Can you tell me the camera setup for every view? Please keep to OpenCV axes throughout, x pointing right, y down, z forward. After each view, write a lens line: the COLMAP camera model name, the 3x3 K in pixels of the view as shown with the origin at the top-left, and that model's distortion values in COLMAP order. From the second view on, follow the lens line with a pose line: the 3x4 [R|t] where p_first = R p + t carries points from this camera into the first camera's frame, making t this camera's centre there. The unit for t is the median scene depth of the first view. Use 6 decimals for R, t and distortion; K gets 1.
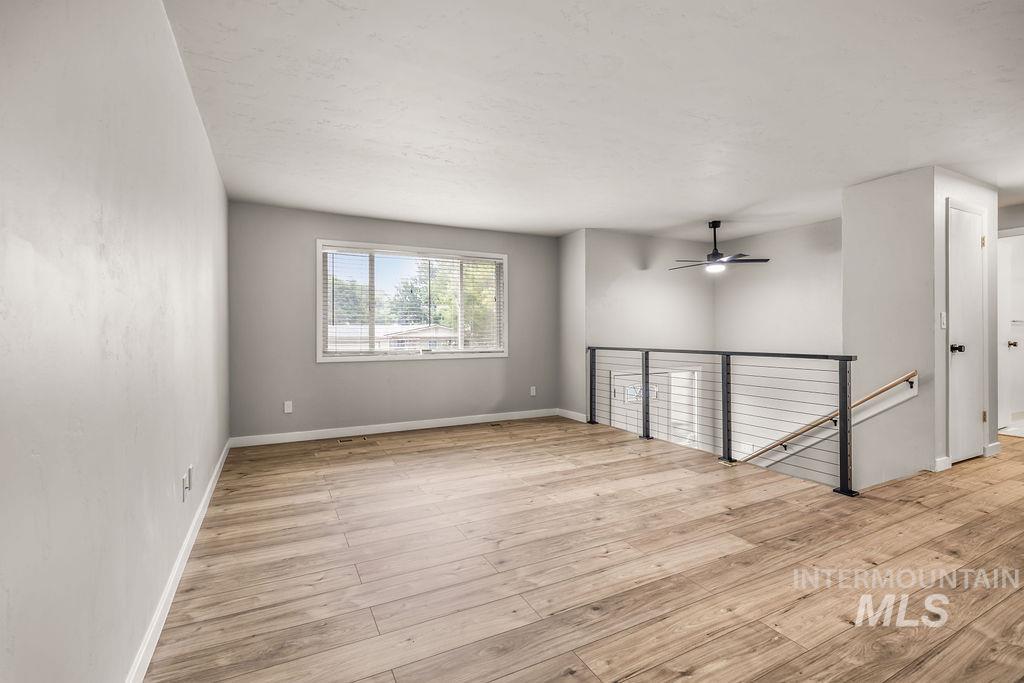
lens RADIAL K [[456.0, 0, 513.9], [0, 456.0, 334.0], [0, 0, 1]] dist [-0.000749, -0.000060]
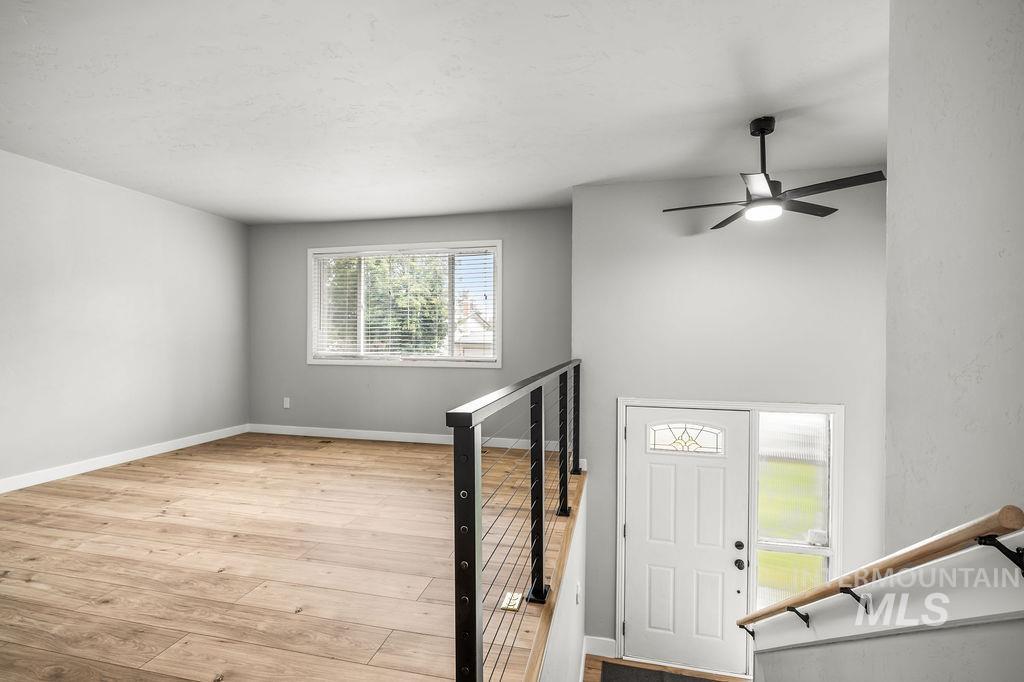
lens RADIAL K [[460.2, 0, 512.3], [0, 460.2, 337.9], [0, 0, 1]] dist [-0.002601, -0.000211]
pose [[0.768083, 0.008121, -0.640298, 1.035017], [-0.013226, 0.999907, -0.003184, -0.001533], [0.640213, 0.010914, 0.768120, 0.802331]]
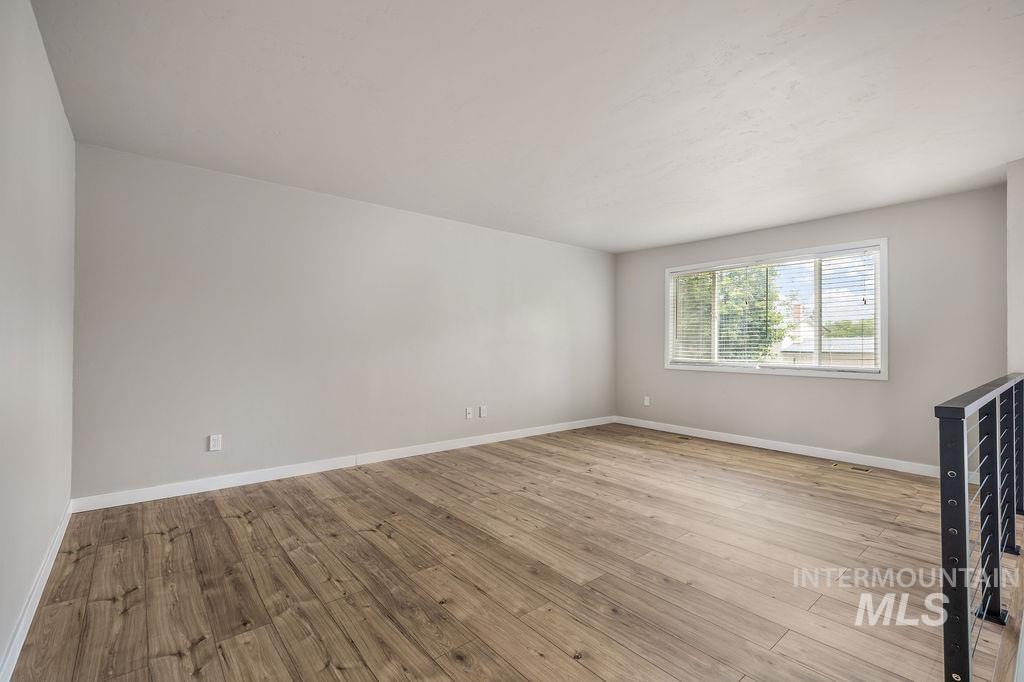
lens RADIAL K [[453.7, 0, 506.7], [0, 453.7, 340.5], [0, 0, 1]] dist [-0.001700, -0.000644]
pose [[0.212043, -0.001193, -0.977260, 1.112149], [-0.013804, 0.999896, -0.004215, -0.002487], [0.977163, 0.014384, 0.212005, 0.543592]]
